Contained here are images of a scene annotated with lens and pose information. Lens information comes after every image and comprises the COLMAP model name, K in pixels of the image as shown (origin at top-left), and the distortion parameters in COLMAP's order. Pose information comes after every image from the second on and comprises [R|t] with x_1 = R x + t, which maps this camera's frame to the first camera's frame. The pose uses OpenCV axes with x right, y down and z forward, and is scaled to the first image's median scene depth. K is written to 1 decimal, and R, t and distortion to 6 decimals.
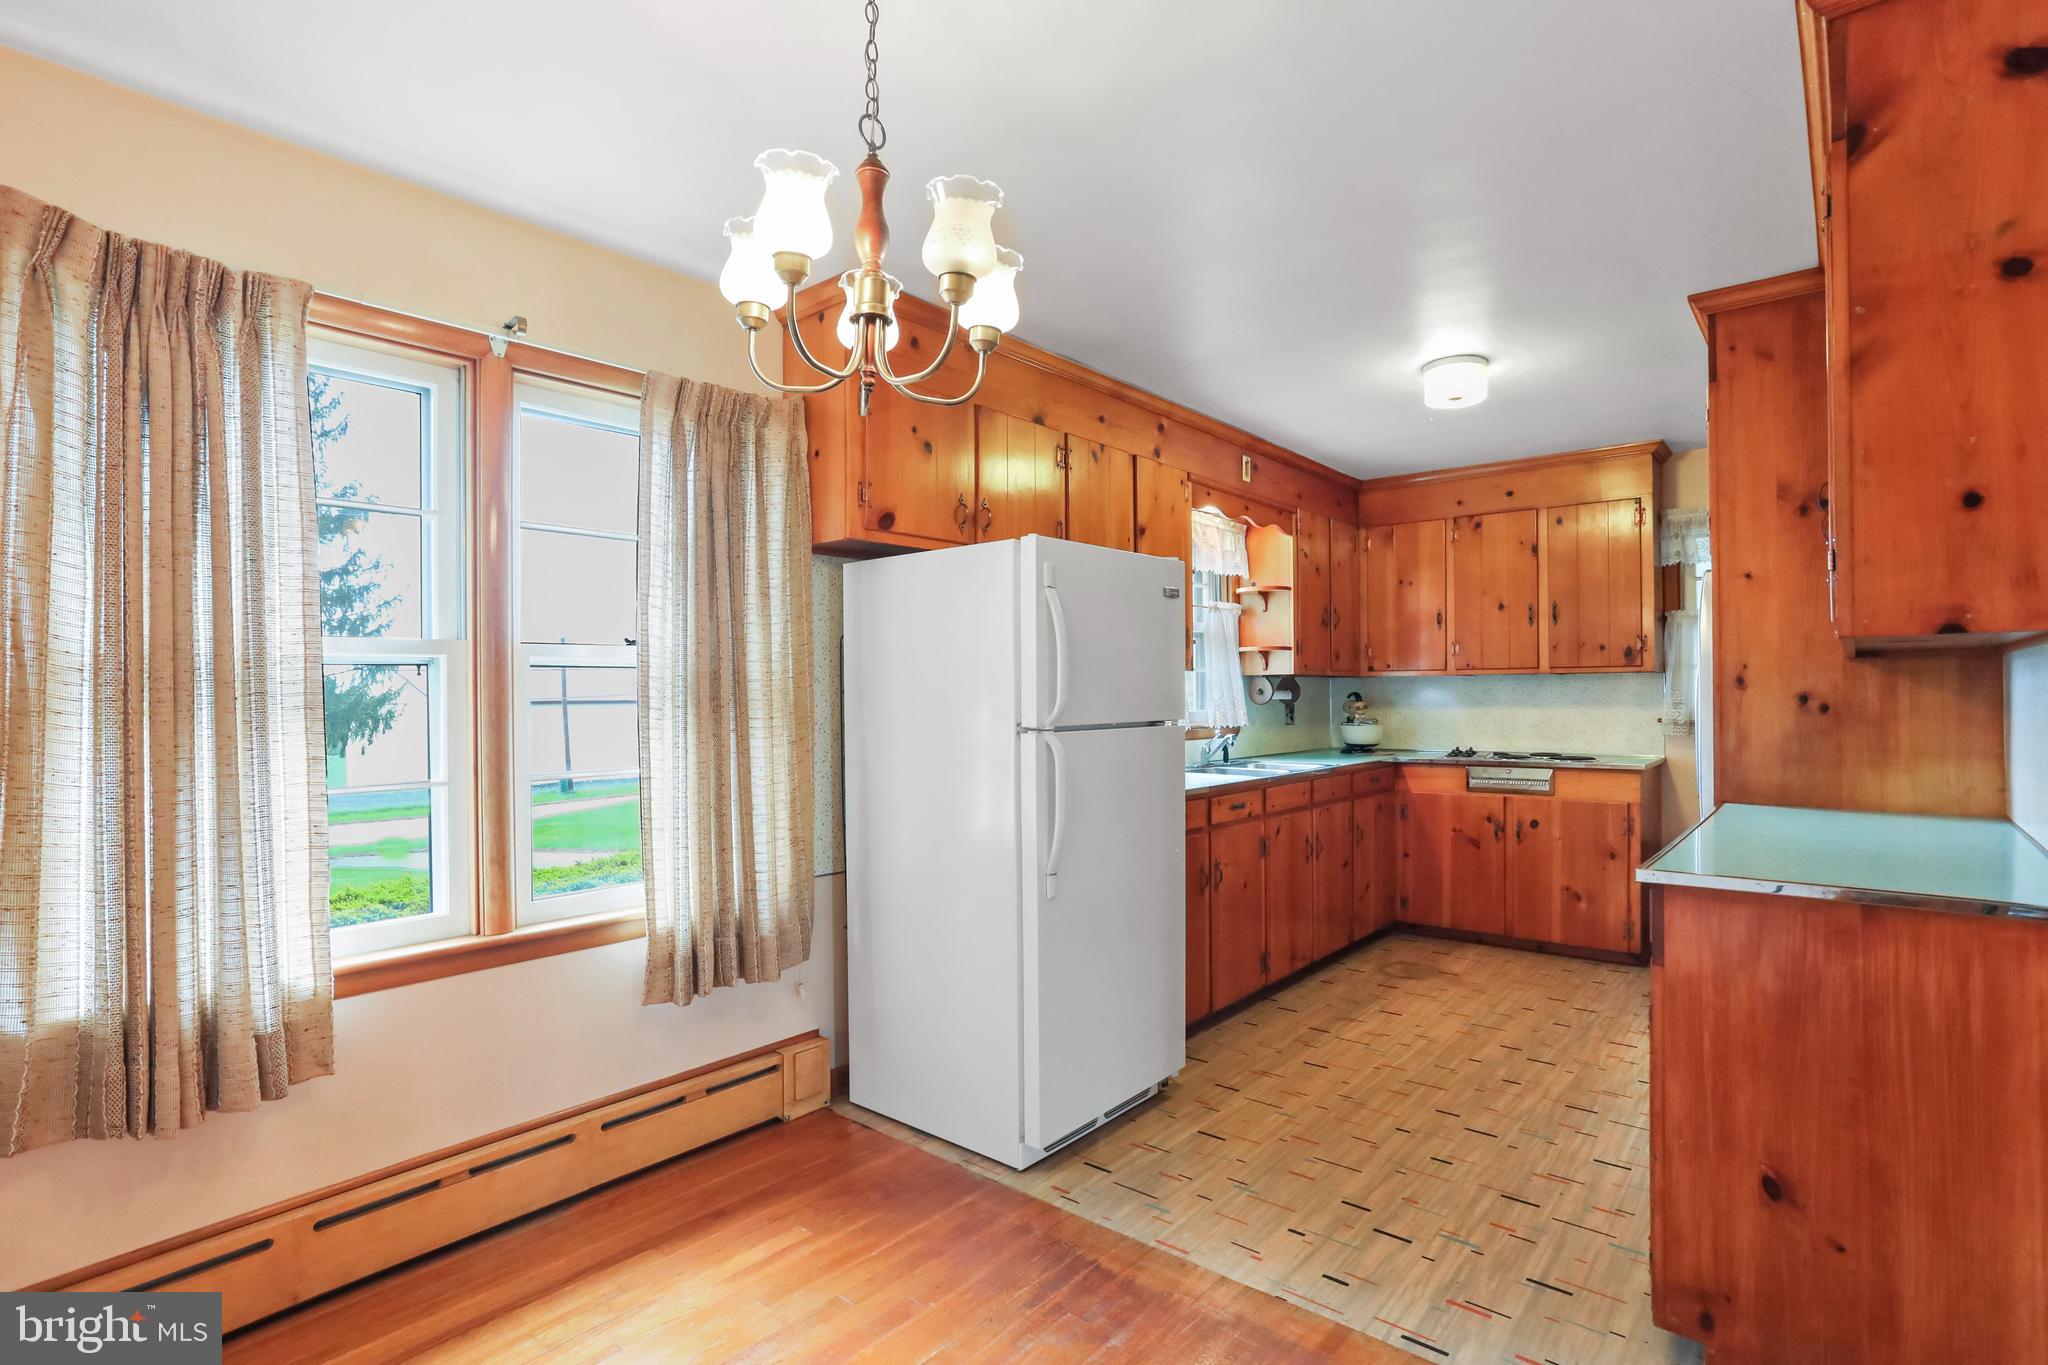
lens RADIAL K [[990.7, 0, 1026.5], [0, 990.7, 698.9], [0, 0, 1]] dist [-0.046201, 0.020748]
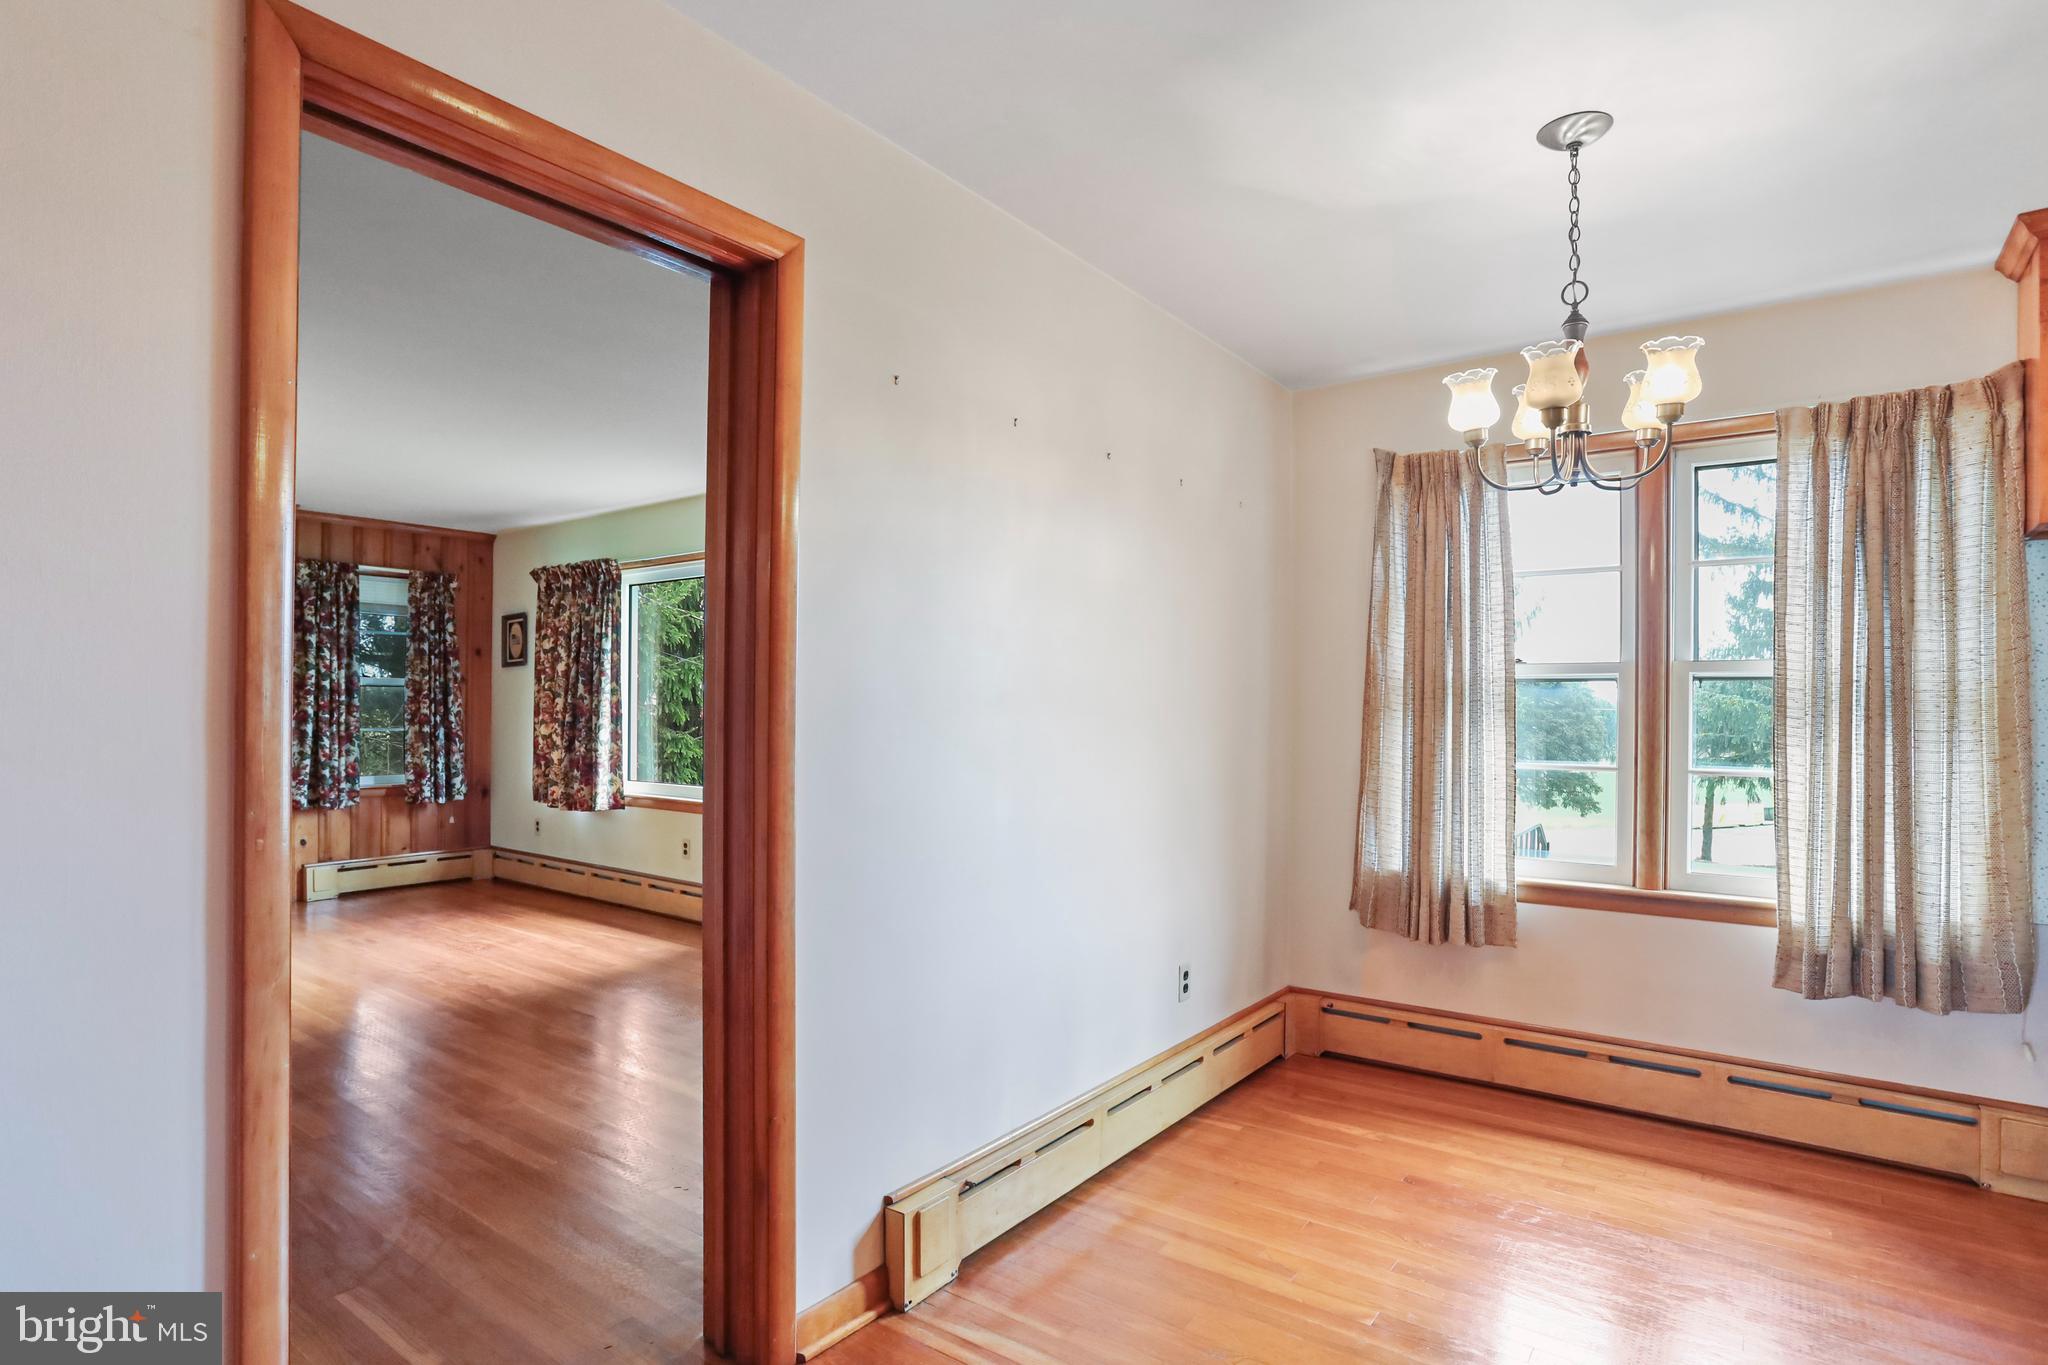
lens RADIAL K [[1049.5, 0, 1015.0], [0, 1049.5, 701.4], [0, 0, 1]] dist [-0.027988, 0.000381]
pose [[0.059973, 0.008534, -0.998164, 0.399912], [-0.010223, 0.999916, 0.007934, -0.004702], [0.998148, 0.009728, 0.060055, 0.043887]]
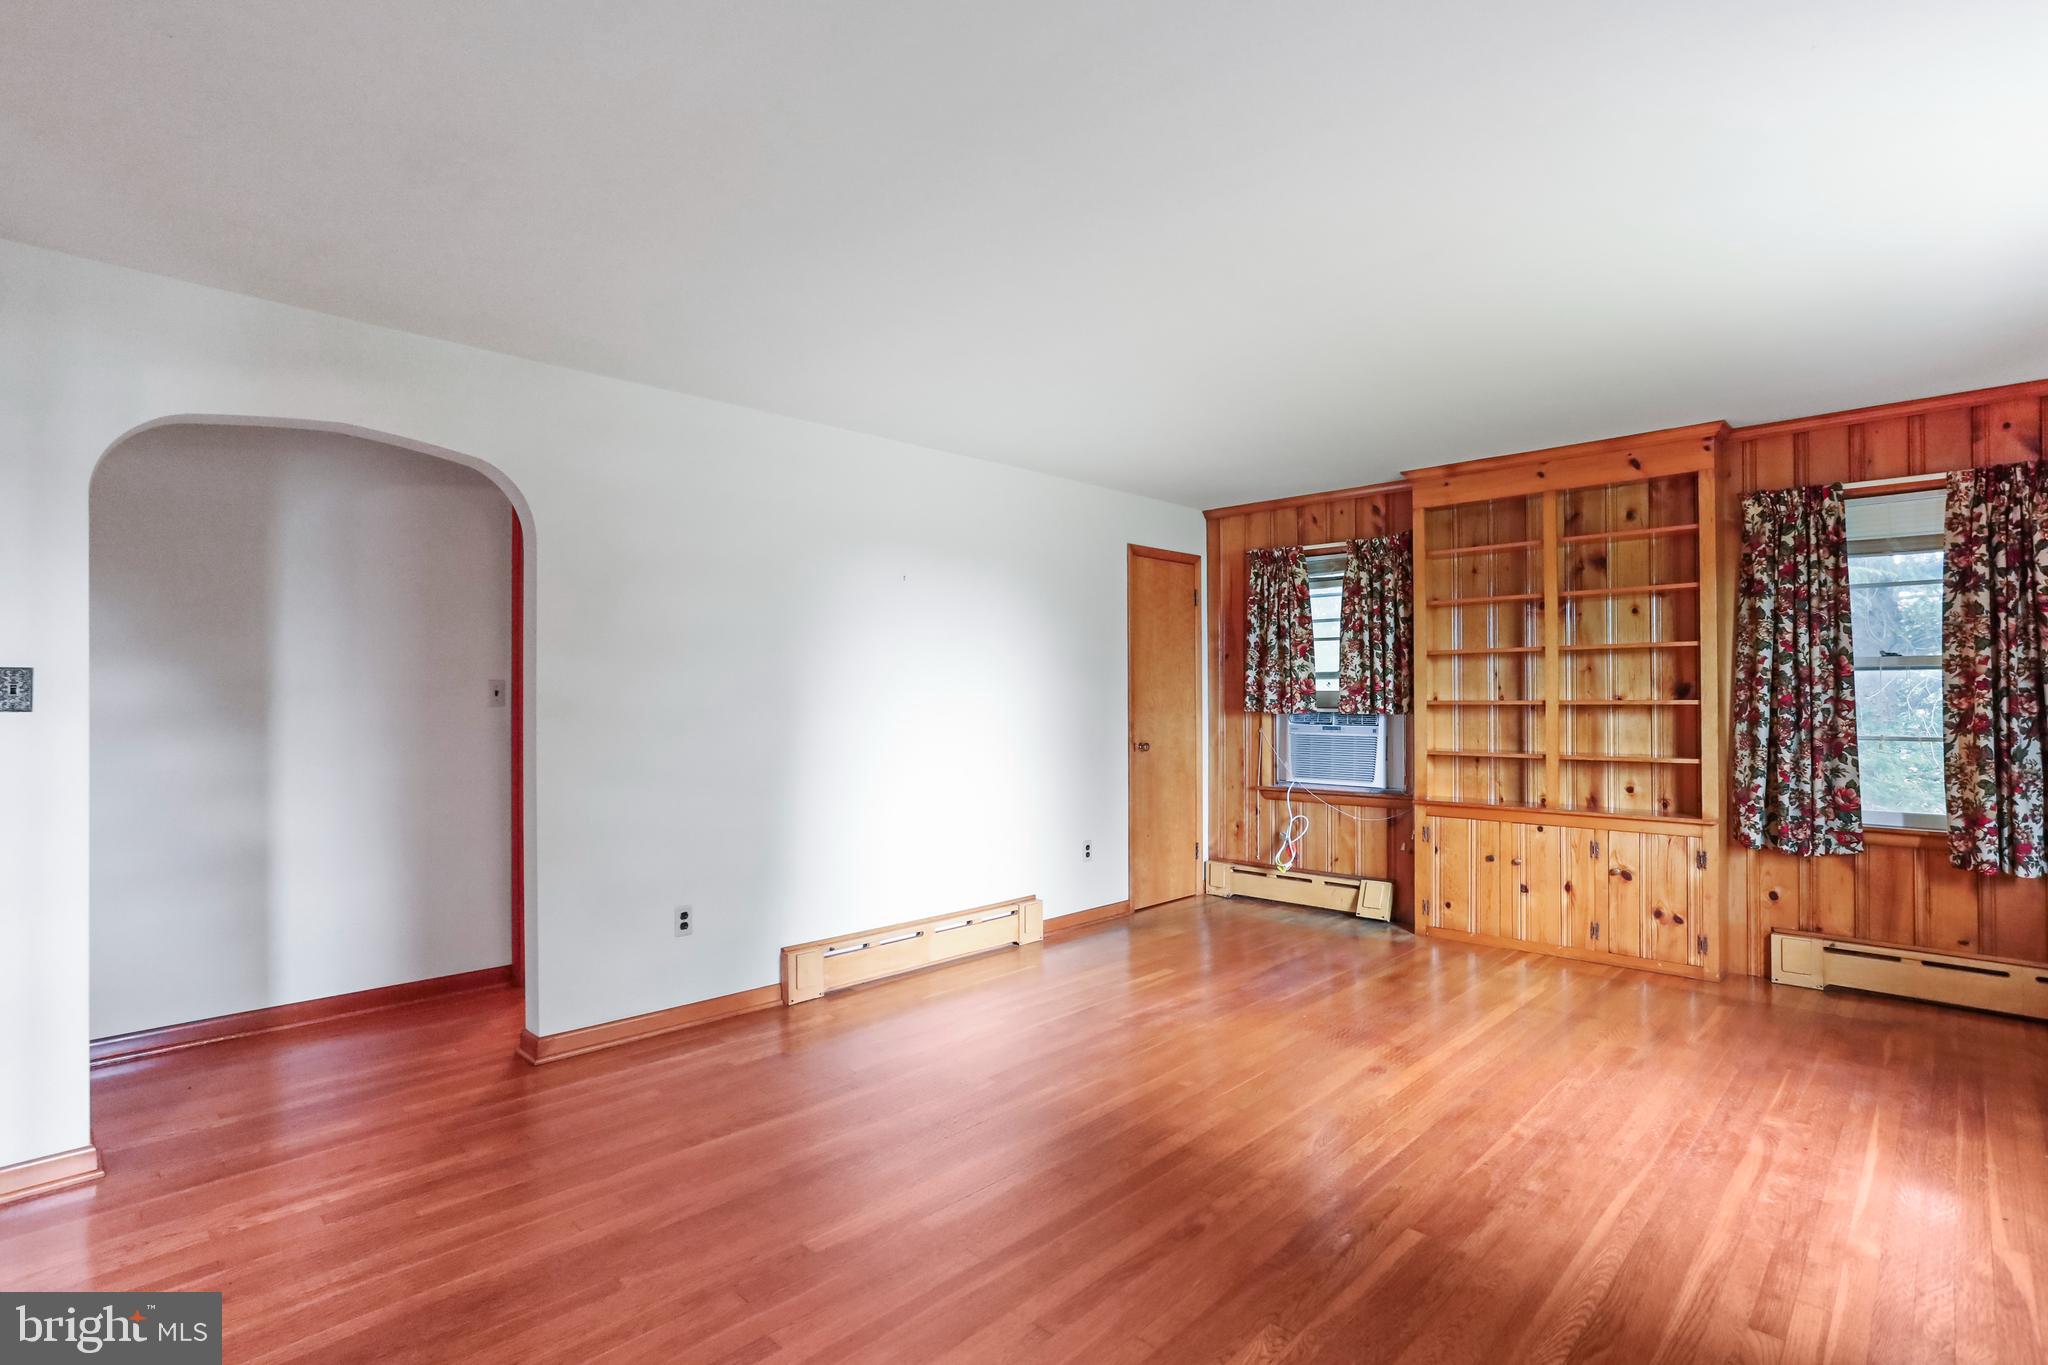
lens RADIAL K [[983.6, 0, 1021.0], [0, 983.6, 681.0], [0, 0, 1]] dist [-0.046757, 0.022286]
pose [[-0.997746, 0.014376, 0.065544, -0.443305], [0.013785, 0.999860, -0.009470, 0.002382], [-0.065671, -0.008545, -0.997805, 0.132771]]
